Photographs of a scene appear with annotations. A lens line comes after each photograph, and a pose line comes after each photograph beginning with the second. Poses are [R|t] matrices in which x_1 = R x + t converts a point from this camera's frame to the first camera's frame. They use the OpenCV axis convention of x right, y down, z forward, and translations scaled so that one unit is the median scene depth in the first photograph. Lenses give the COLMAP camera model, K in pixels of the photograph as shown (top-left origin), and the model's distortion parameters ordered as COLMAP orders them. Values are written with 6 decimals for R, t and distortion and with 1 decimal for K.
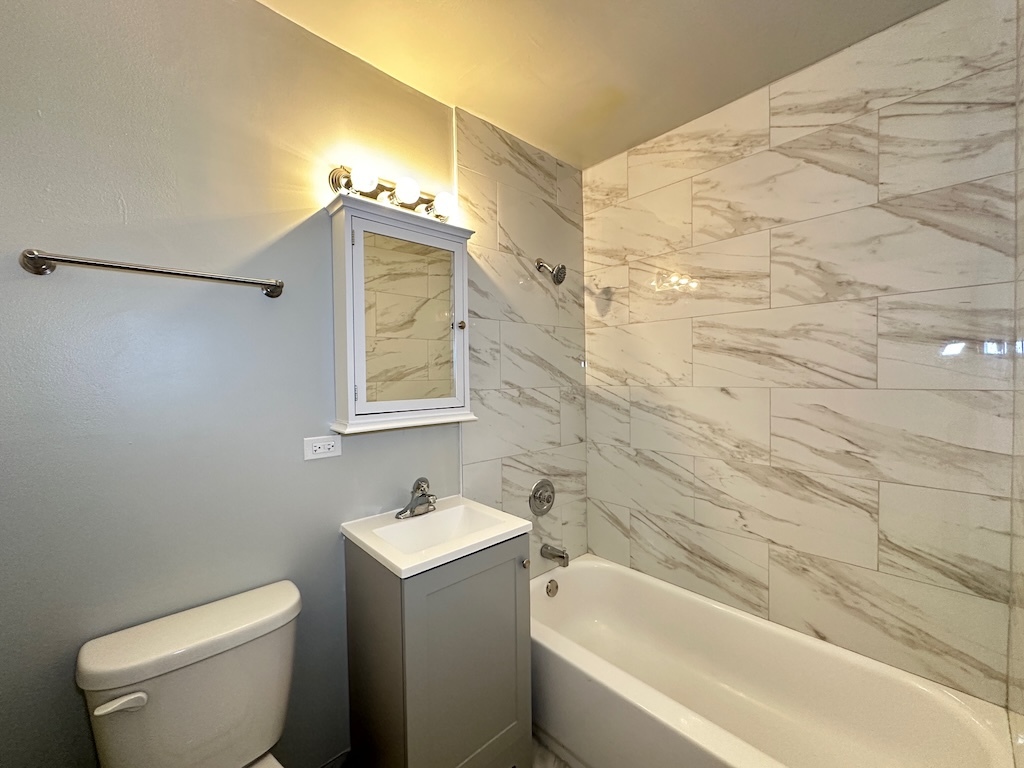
lens RADIAL K [[407.6, 0, 515.4], [0, 407.6, 379.9], [0, 0, 1]] dist [-0.001878, 0.000167]
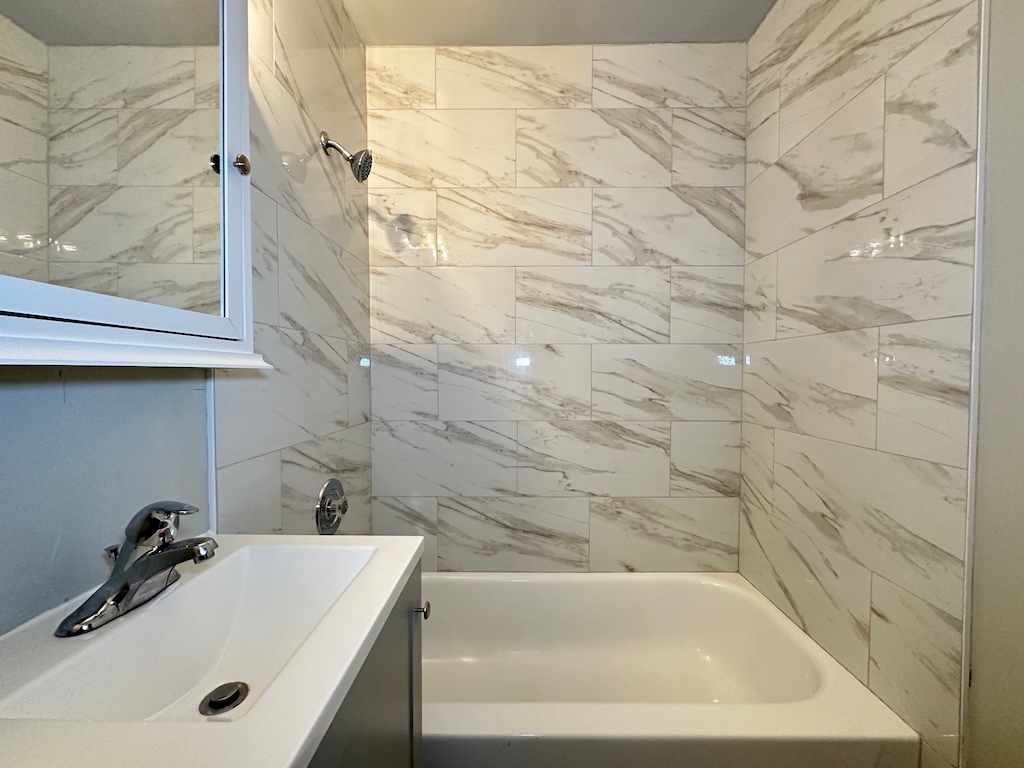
lens RADIAL K [[407.6, 0, 510.9], [0, 407.6, 381.4], [0, 0, 1]] dist [-0.001878, 0.000167]
pose [[0.692740, -0.002599, 0.721183, -0.239695], [0.000936, 0.999996, 0.002704, 0.105574], [-0.721187, -0.001198, 0.692739, 0.421145]]
